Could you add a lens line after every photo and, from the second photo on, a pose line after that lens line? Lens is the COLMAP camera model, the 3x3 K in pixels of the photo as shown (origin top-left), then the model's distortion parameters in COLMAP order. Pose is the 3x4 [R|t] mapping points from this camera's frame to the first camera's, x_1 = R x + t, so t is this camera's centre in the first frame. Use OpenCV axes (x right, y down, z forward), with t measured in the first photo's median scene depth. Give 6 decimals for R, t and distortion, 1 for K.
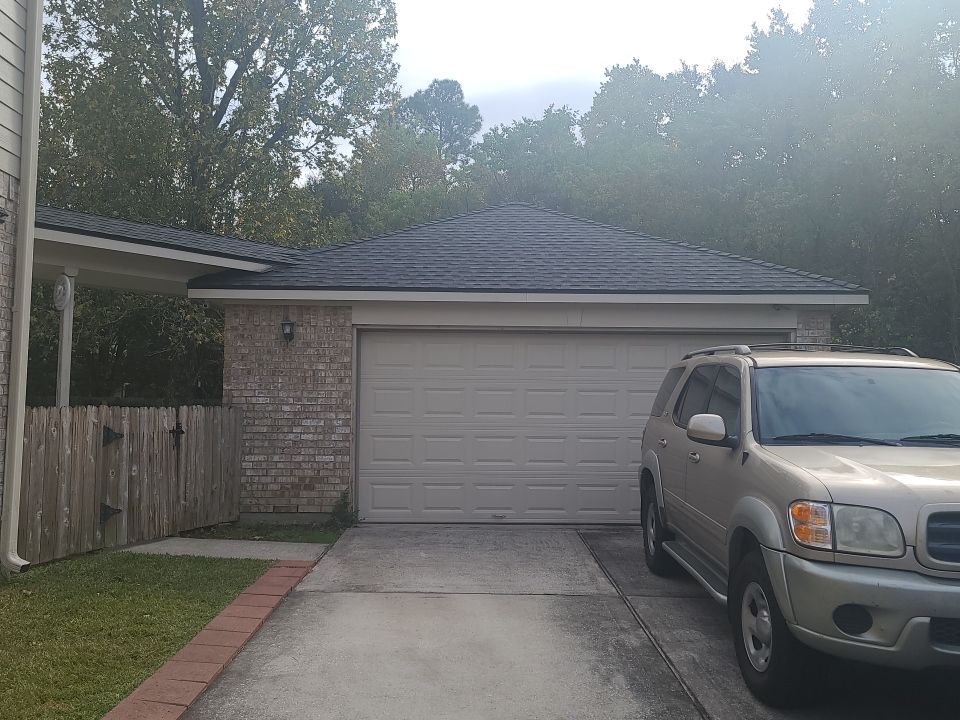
lens RADIAL K [[923.6, 0, 468.3], [0, 923.6, 338.6], [0, 0, 1]] dist [0.104028, 0.000000]
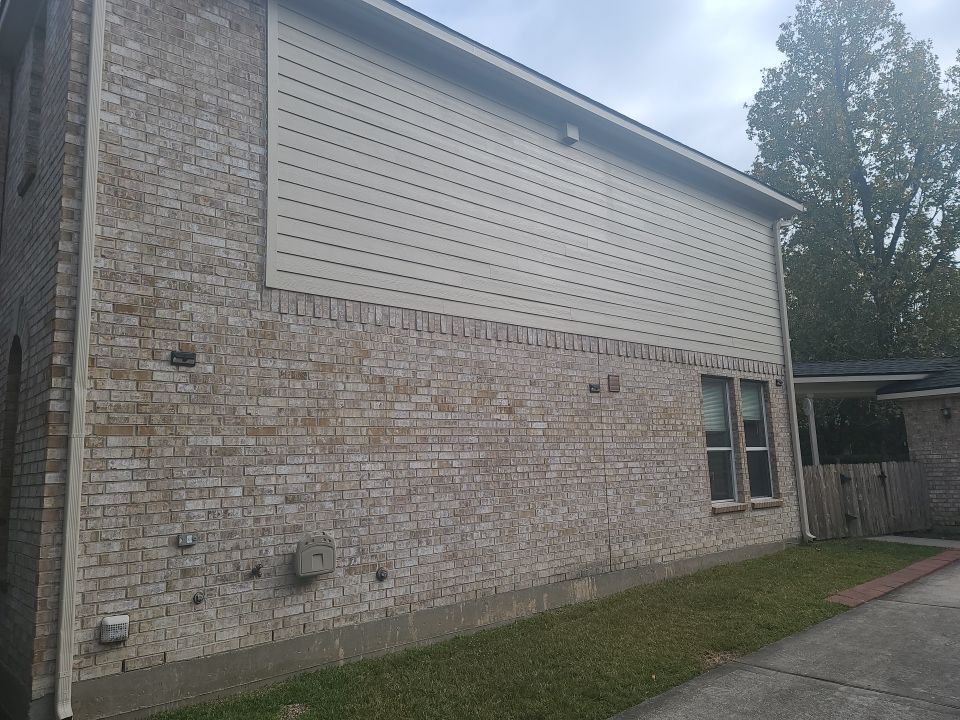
lens RADIAL K [[695.6, 0, 479.6], [0, 695.6, 358.6], [0, 0, 1]] dist [0.063275, -0.061274]
pose [[0.669730, -0.149856, -0.727327, 0.184606], [0.096757, 0.988687, -0.114610, -0.042626], [0.736274, 0.006384, 0.676653, -0.474869]]
